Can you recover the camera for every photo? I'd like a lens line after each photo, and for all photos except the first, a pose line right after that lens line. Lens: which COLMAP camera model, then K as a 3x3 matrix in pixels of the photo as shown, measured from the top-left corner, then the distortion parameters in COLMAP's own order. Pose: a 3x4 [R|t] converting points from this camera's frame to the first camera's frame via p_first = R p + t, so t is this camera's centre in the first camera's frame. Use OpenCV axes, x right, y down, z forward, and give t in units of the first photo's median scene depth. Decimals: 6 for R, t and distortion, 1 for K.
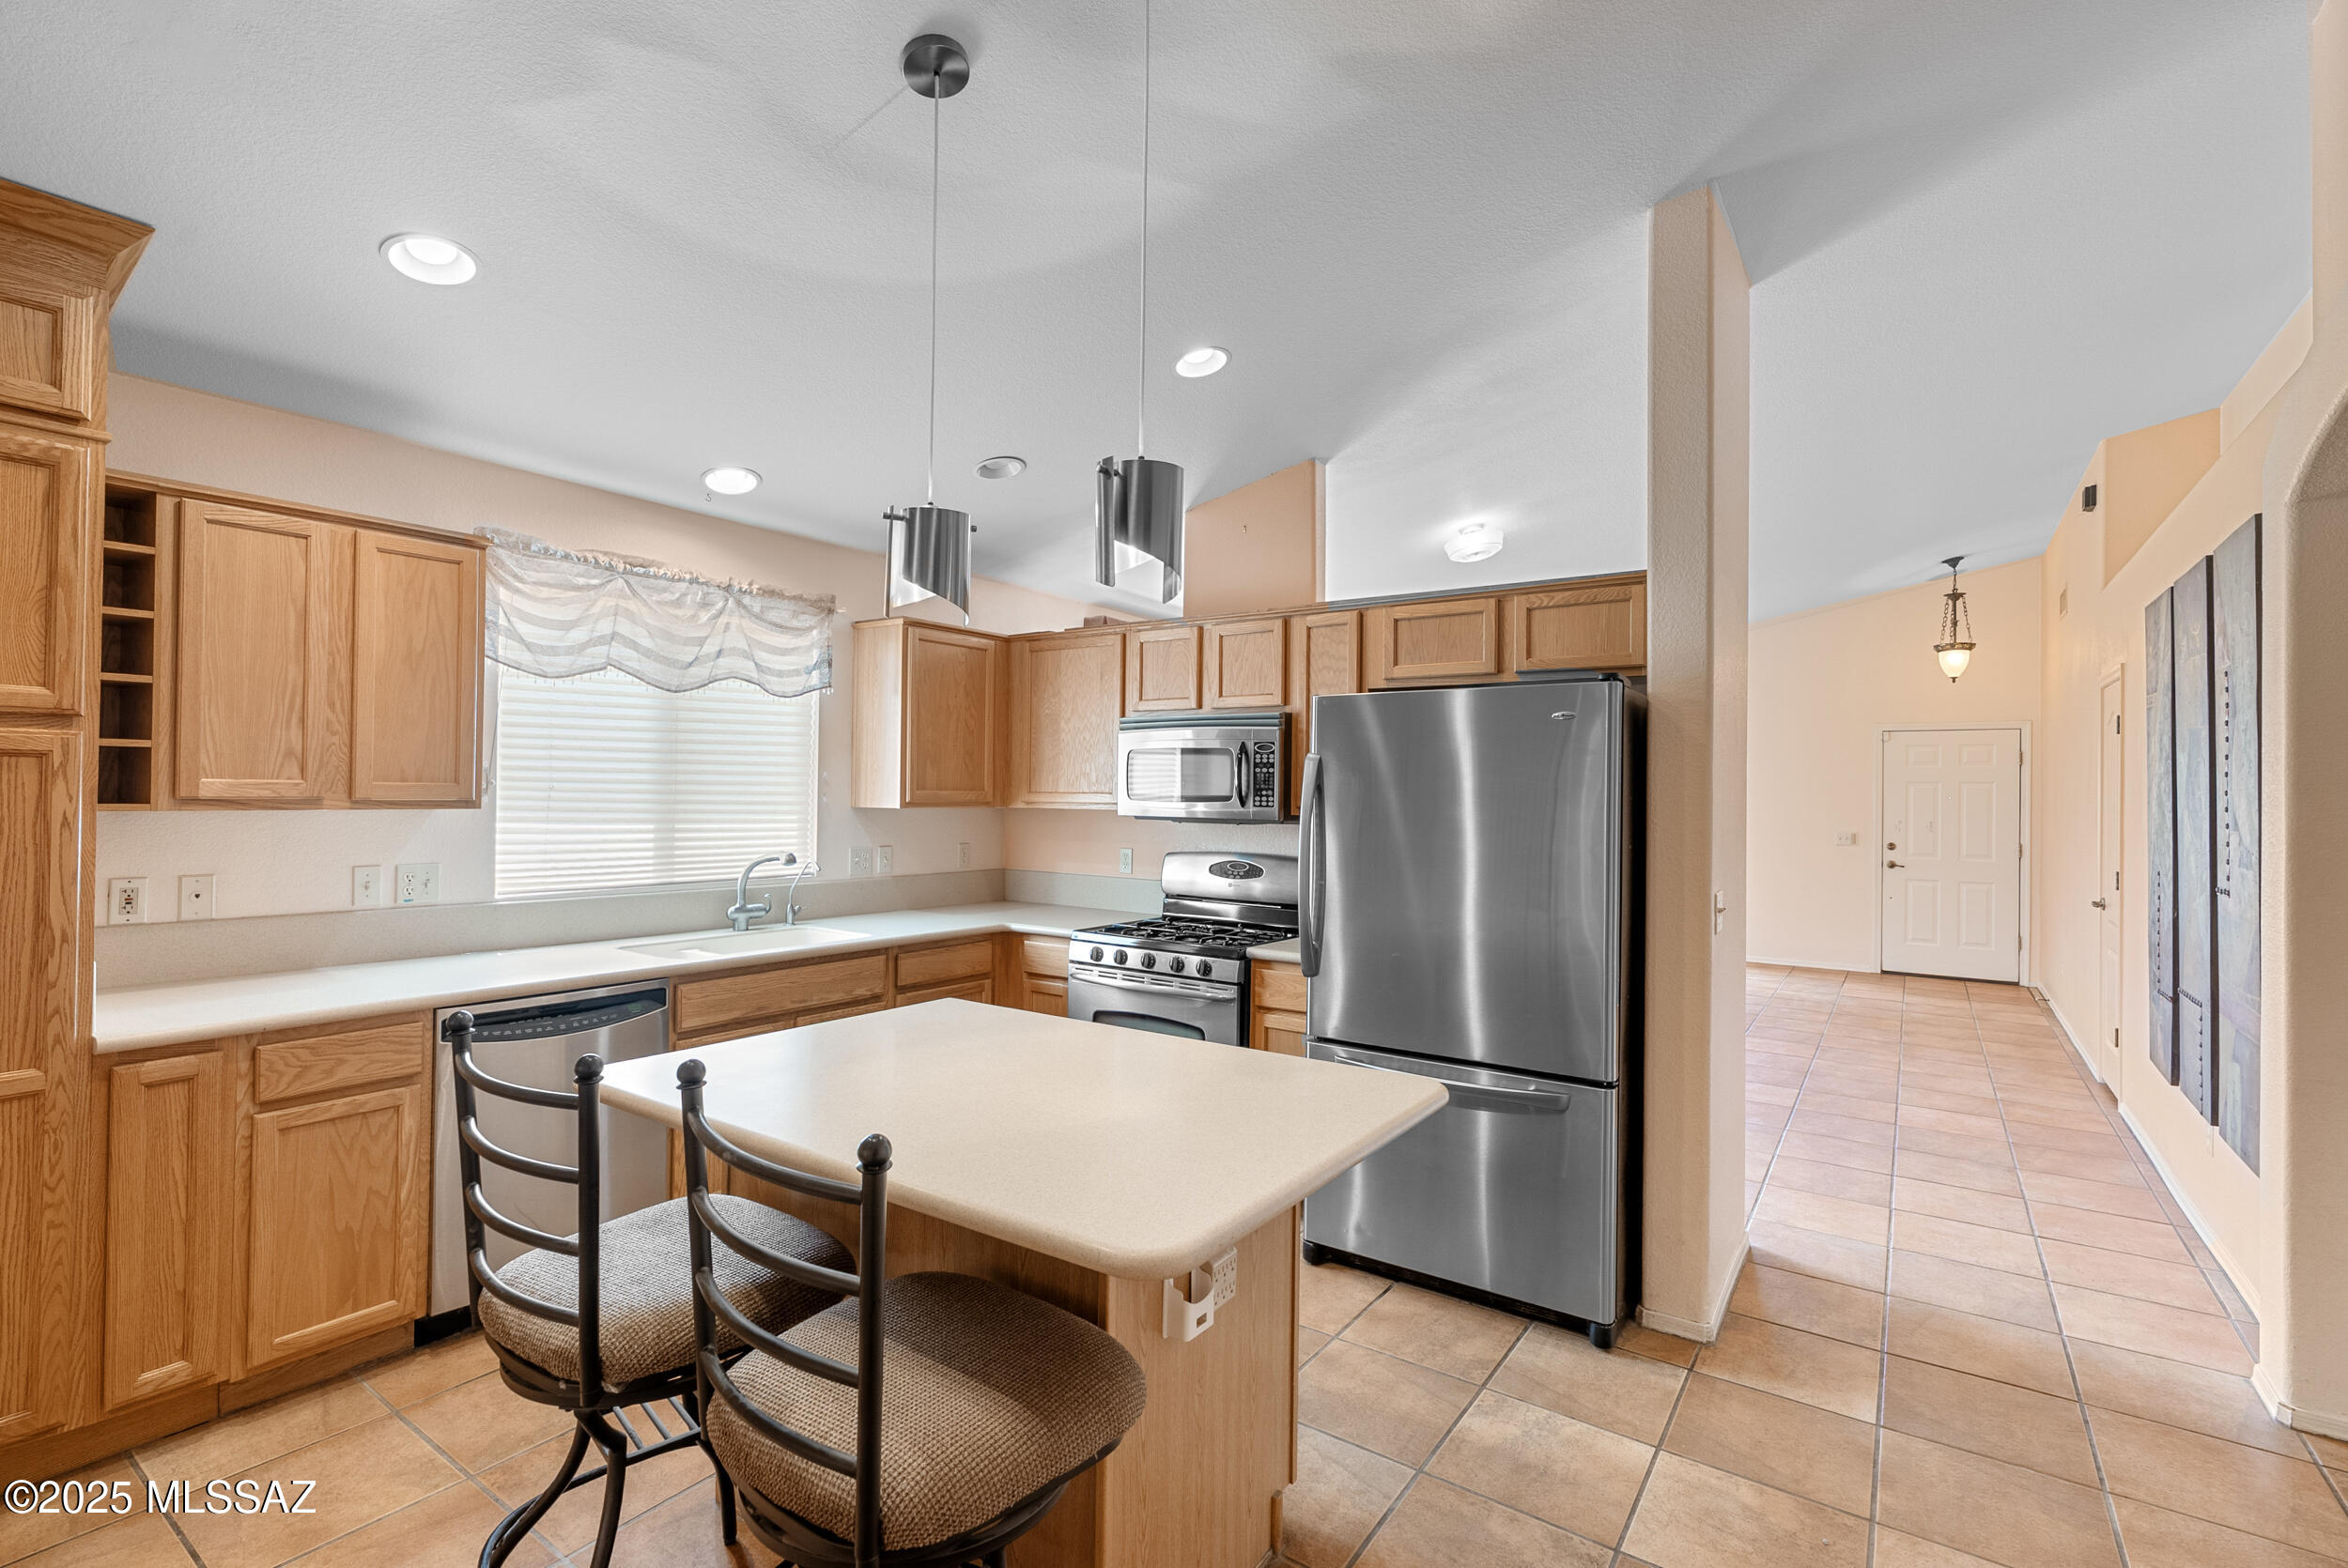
lens RADIAL K [[1059.9, 0, 1174.0], [0, 1059.9, 784.0], [0, 0, 1]] dist [-0.005272, 0.000412]
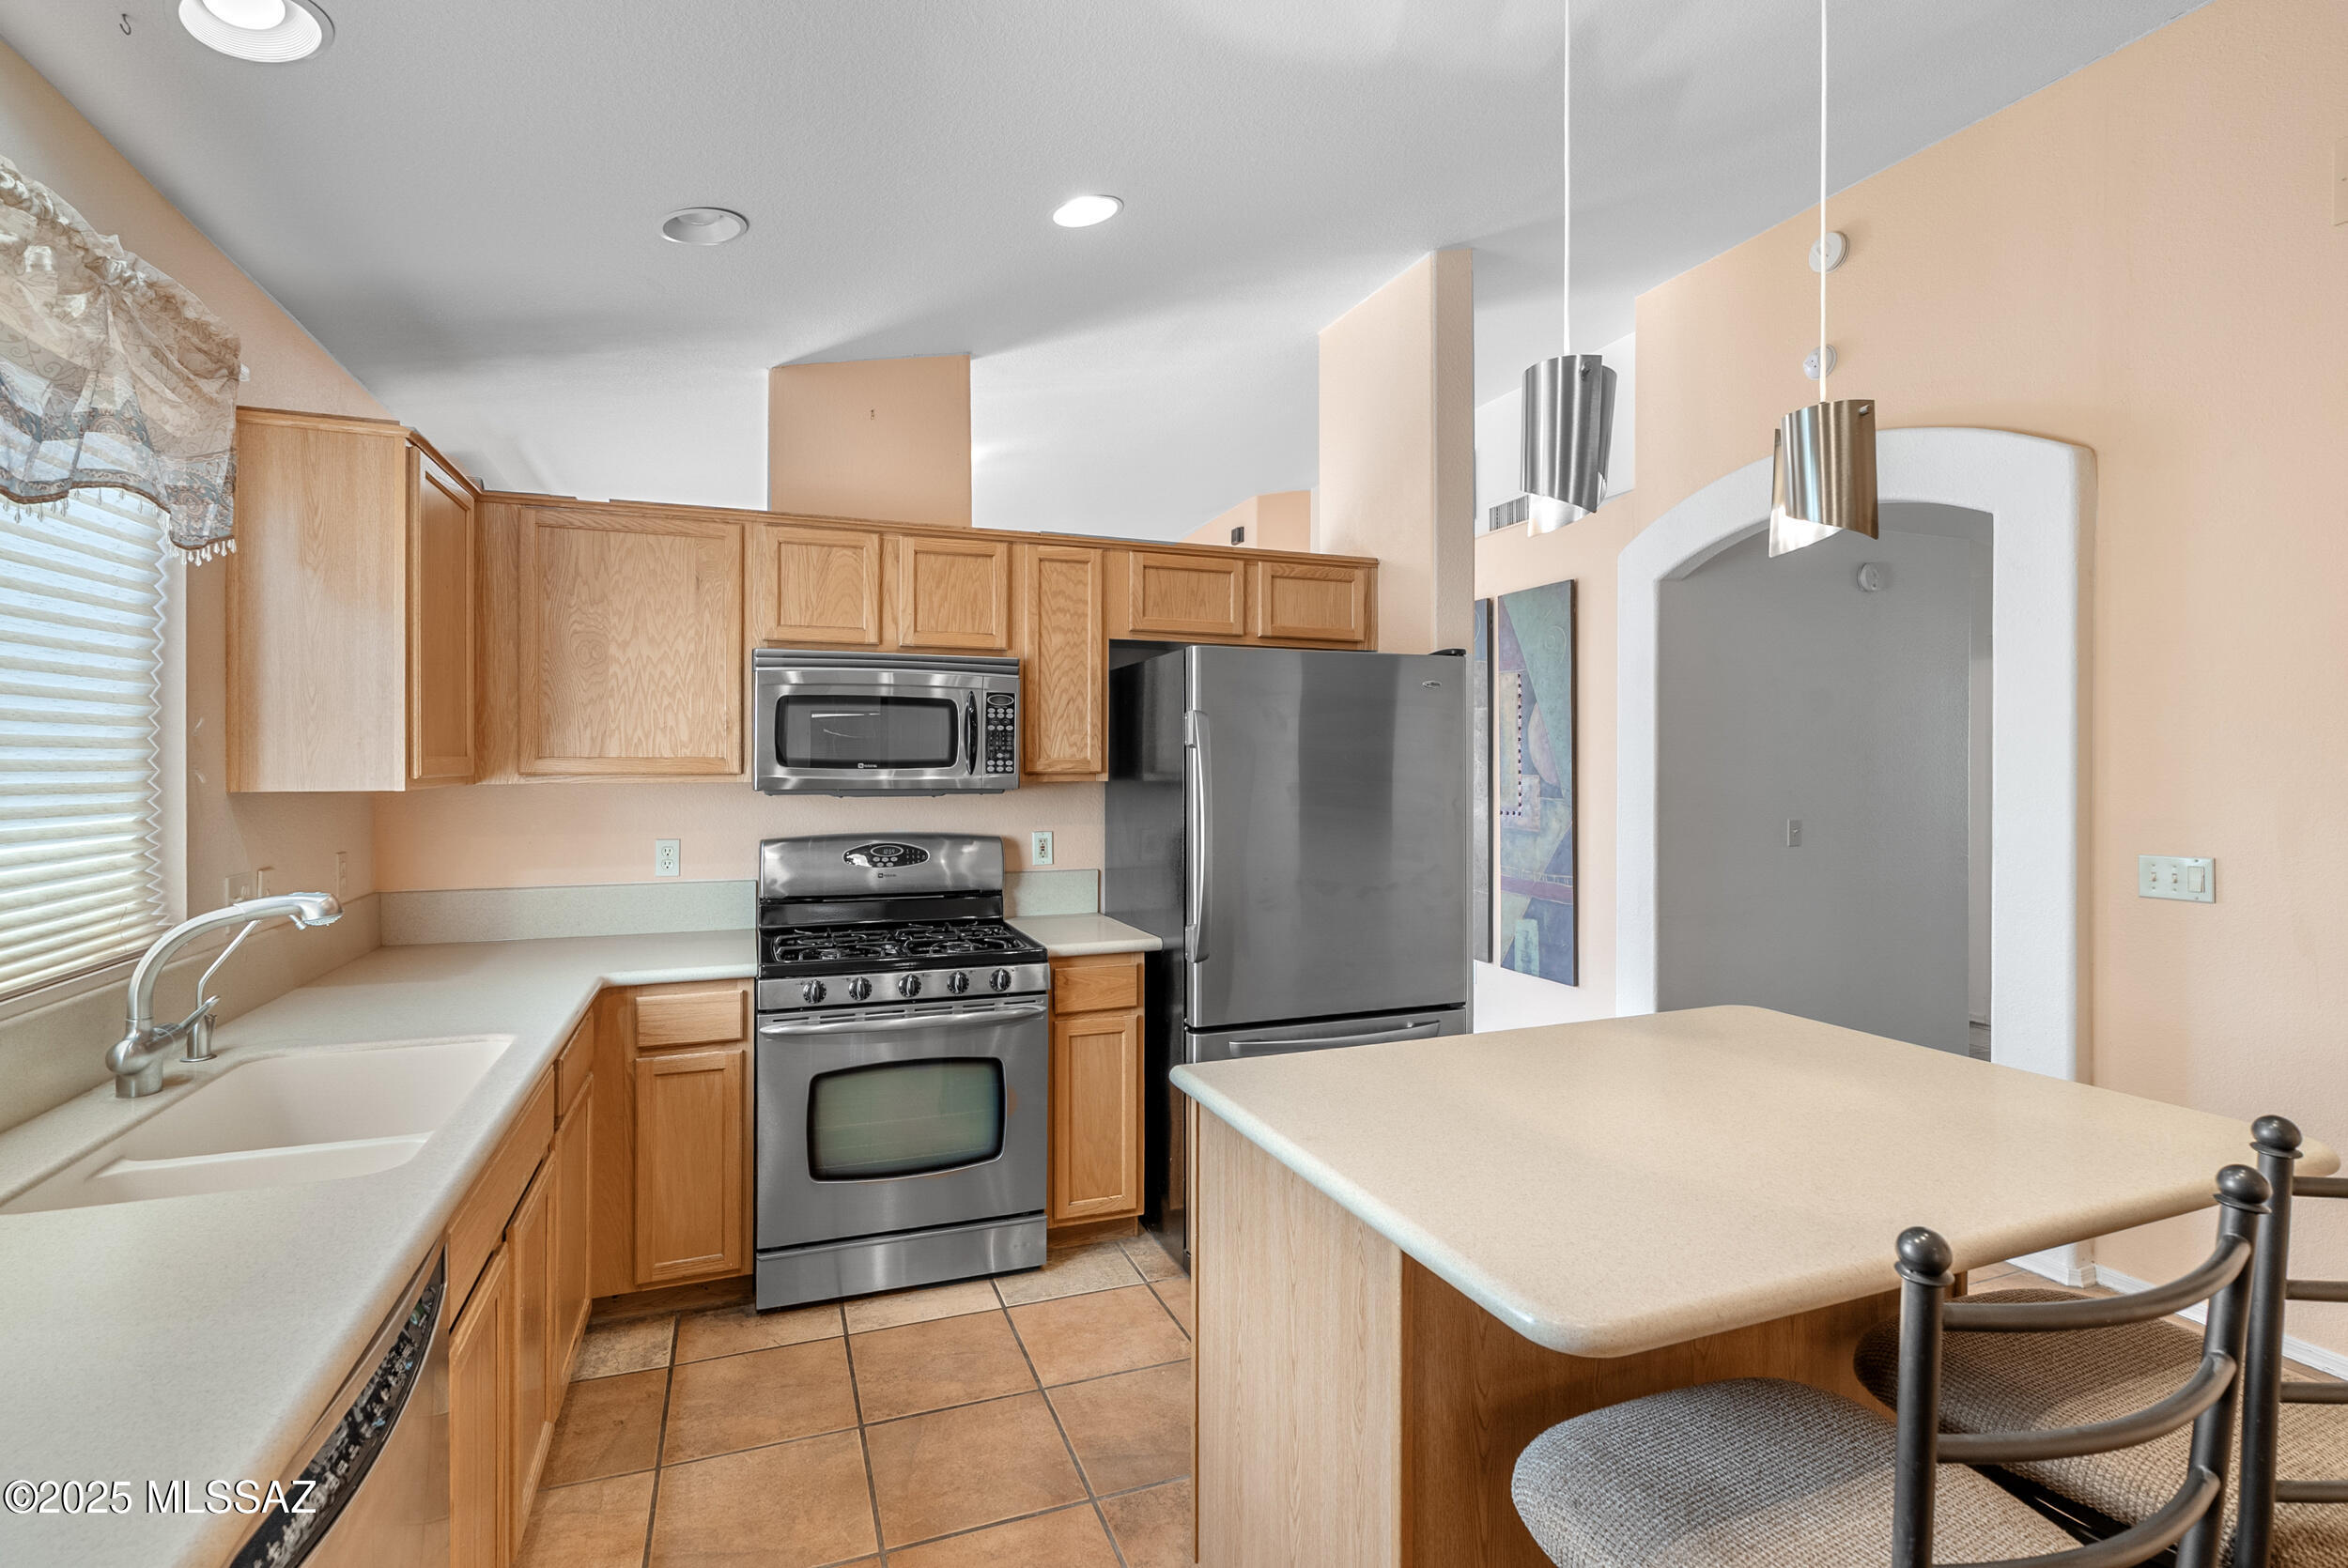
lens RADIAL K [[1091.7, 0, 1163.7], [0, 1091.7, 759.9], [0, 0, 1]] dist [-0.002425, -0.000247]
pose [[0.565172, -0.011081, 0.824899, -0.570253], [-0.002489, 0.999882, 0.015137, -0.001483], [-0.824970, -0.010609, 0.565077, 0.450393]]
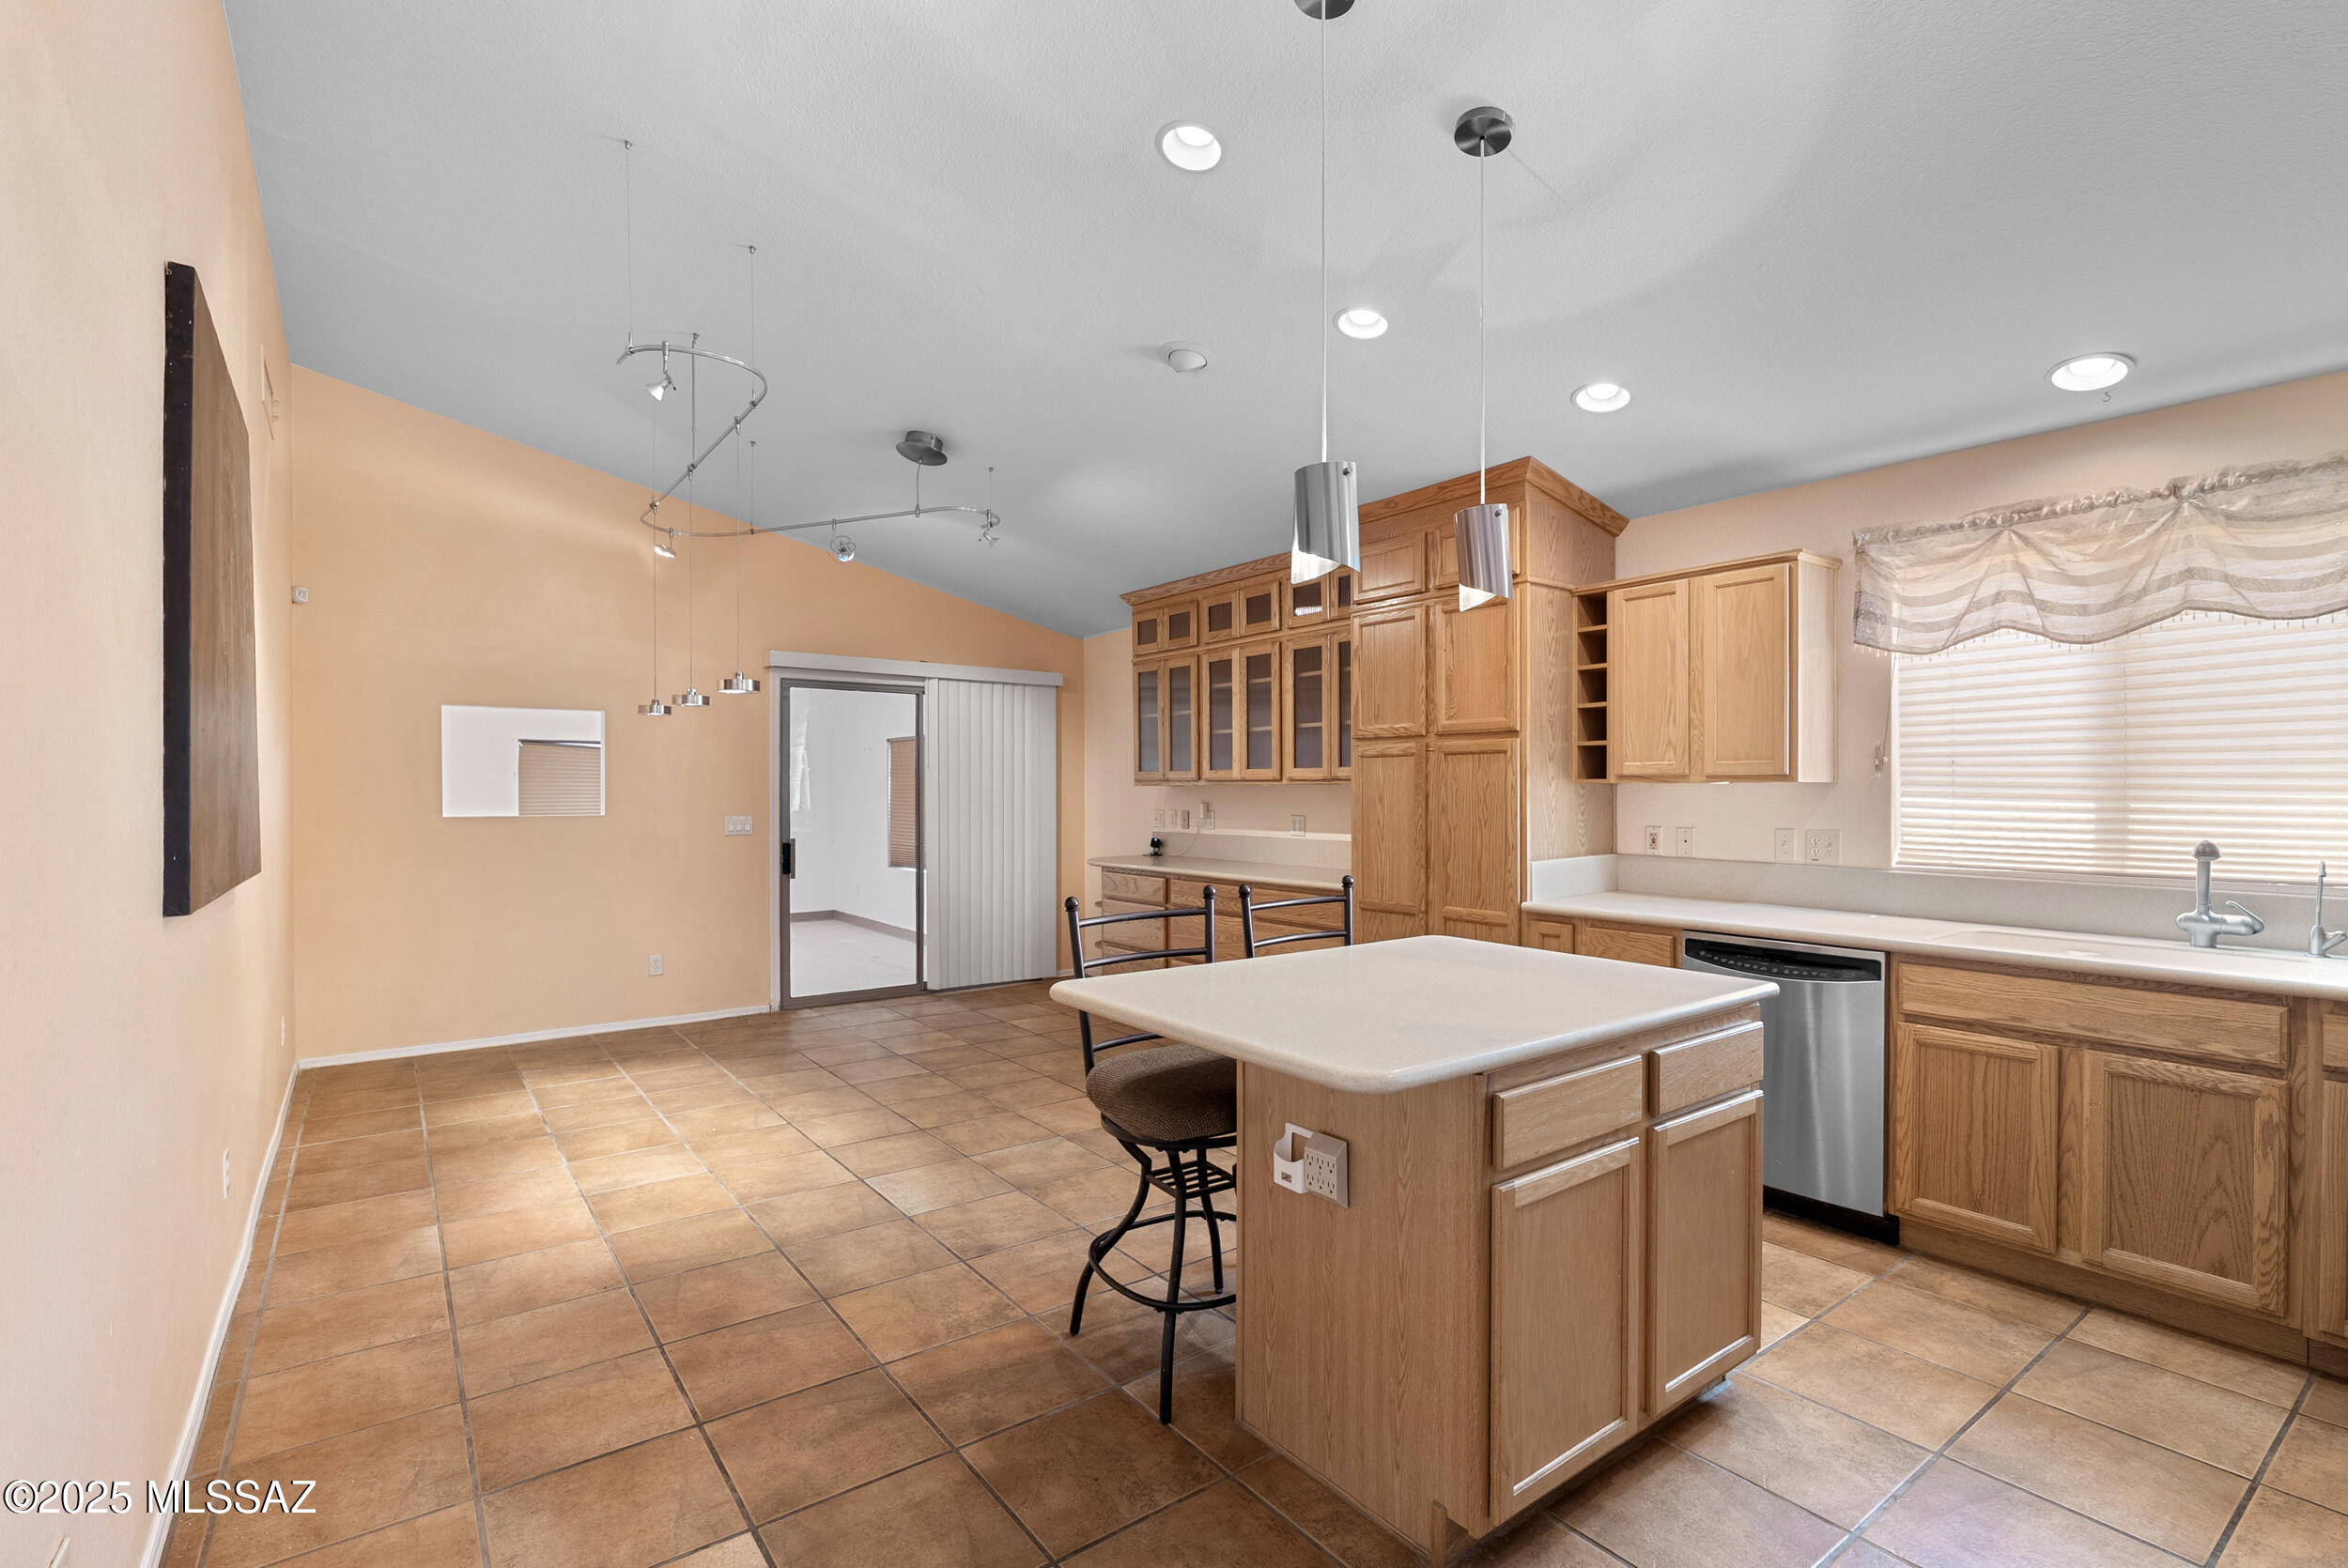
lens RADIAL K [[1078.7, 0, 1163.1], [0, 1078.7, 793.8], [0, 0, 1]] dist [-0.003143, 0.000100]
pose [[-0.322344, -0.009874, -0.946571, 0.576425], [0.002759, 0.999932, -0.011371, 0.040157], [0.946618, -0.006277, -0.322295, 0.592106]]
